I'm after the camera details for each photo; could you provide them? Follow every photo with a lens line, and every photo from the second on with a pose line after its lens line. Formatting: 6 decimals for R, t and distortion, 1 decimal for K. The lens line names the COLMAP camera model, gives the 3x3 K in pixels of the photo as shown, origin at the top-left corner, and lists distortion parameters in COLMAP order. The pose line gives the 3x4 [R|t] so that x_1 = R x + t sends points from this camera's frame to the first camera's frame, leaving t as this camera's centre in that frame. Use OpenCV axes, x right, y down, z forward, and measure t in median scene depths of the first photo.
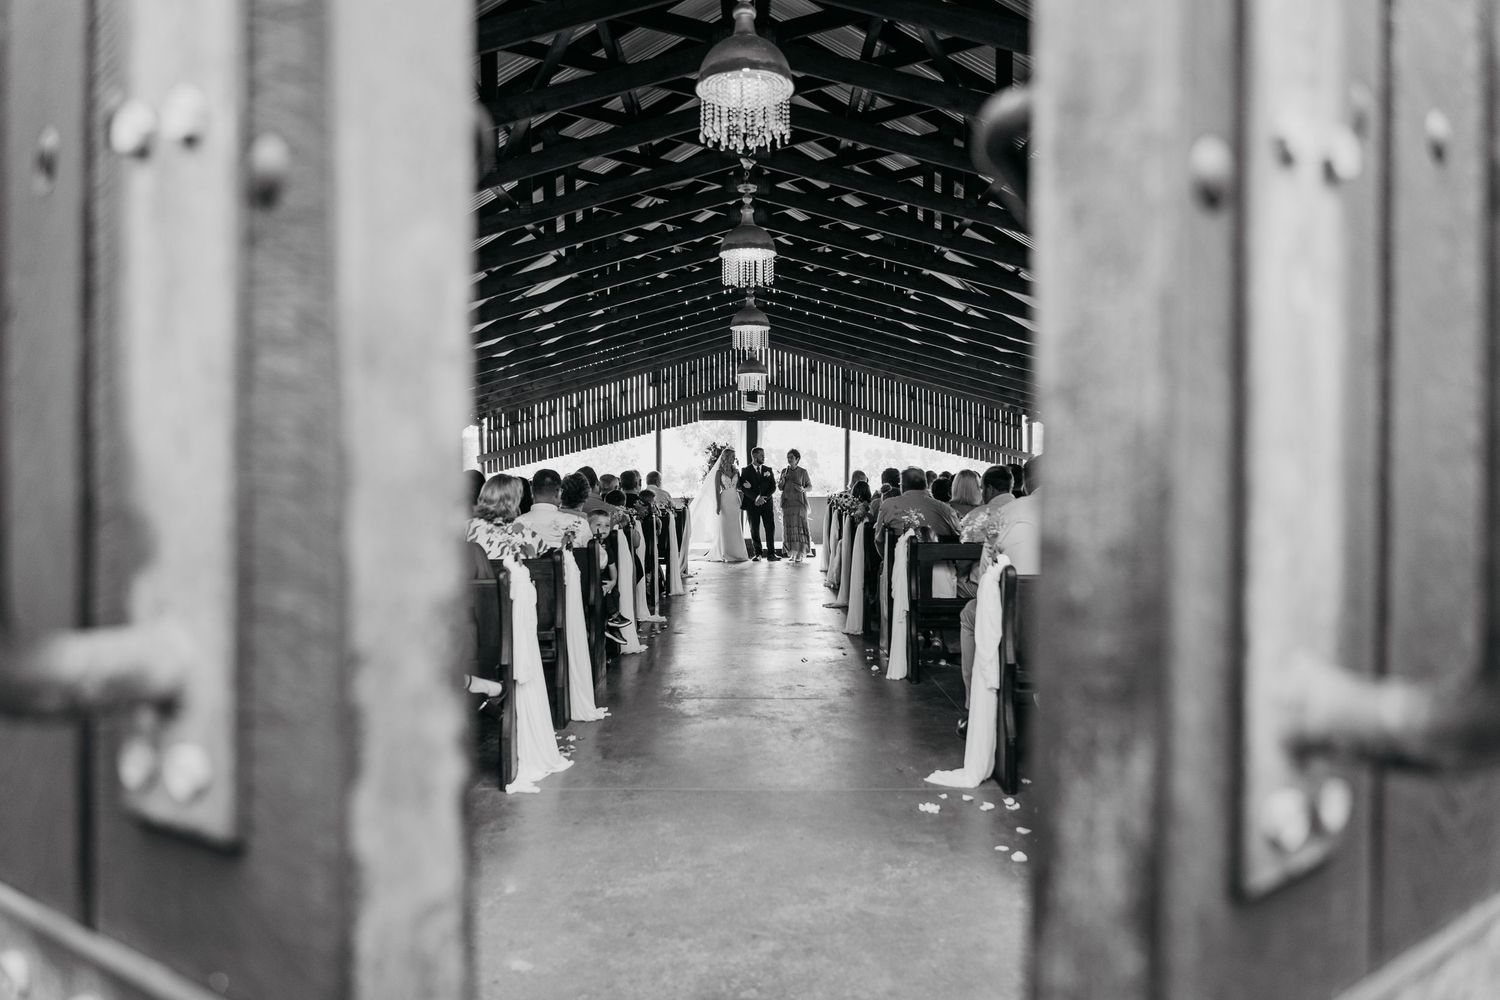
lens RADIAL K [[1045.0, 0, 750.0], [0, 1045.0, 500.0], [0, 0, 1]] dist [0.000381, 0.000009]
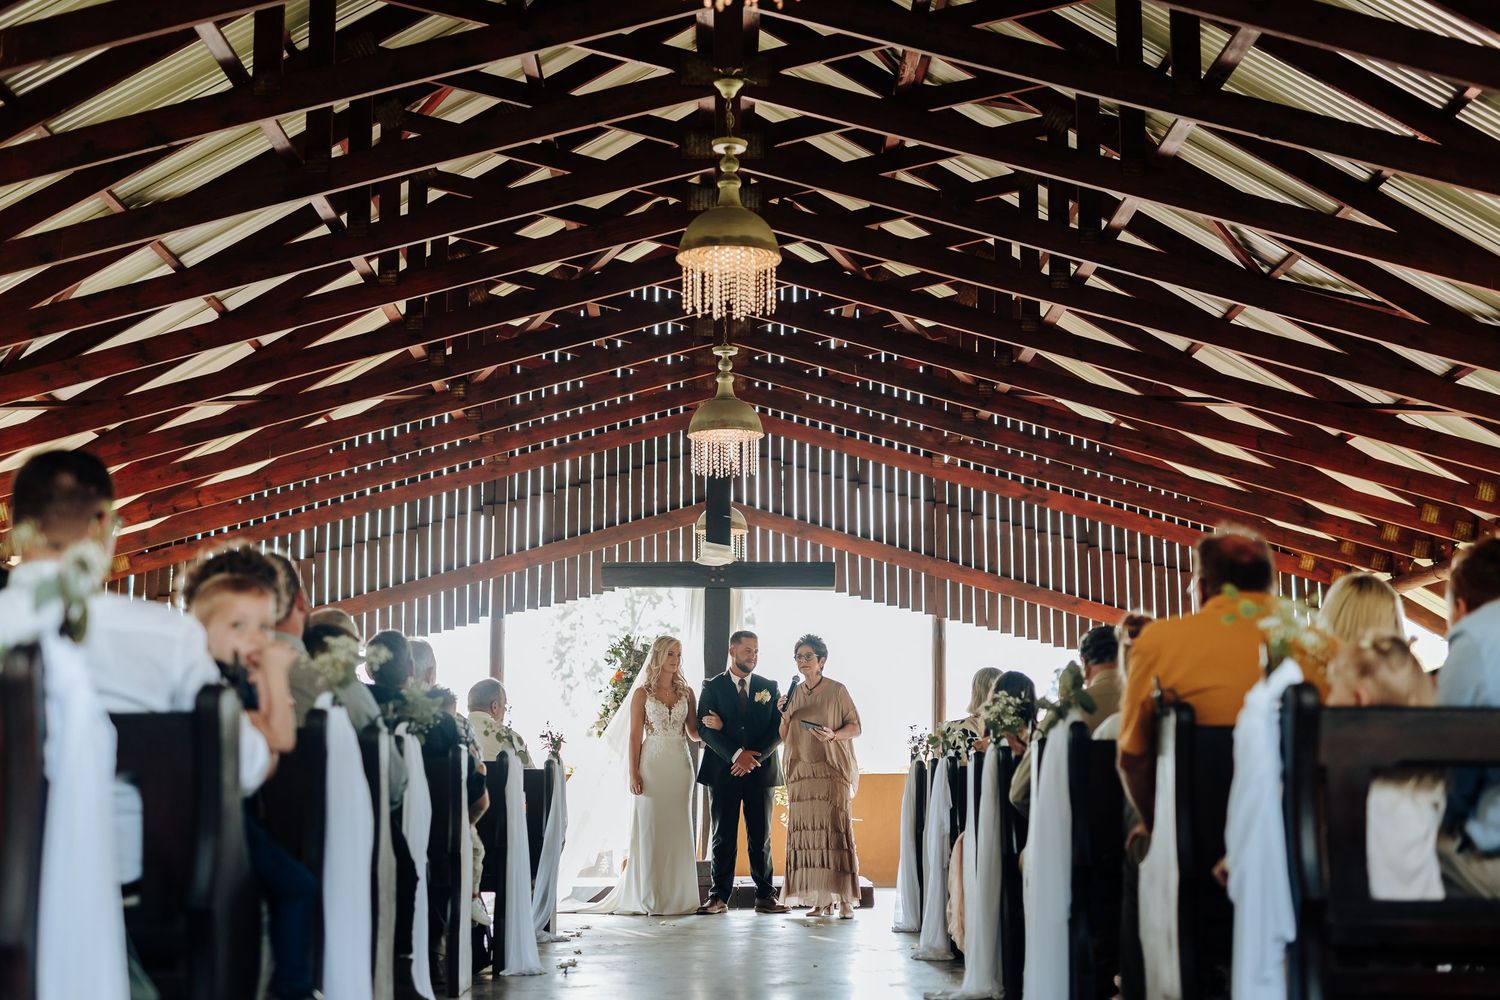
lens RADIAL K [[2101.9, 0, 750.0], [0, 2101.9, 500.0], [0, 0, 1]] dist [0.007775, -0.061583]
pose [[0.999665, 0.009527, 0.024061, -0.006284], [-0.005370, 0.985897, -0.167270, 0.034227], [-0.025316, 0.167085, 0.985617, 0.165218]]
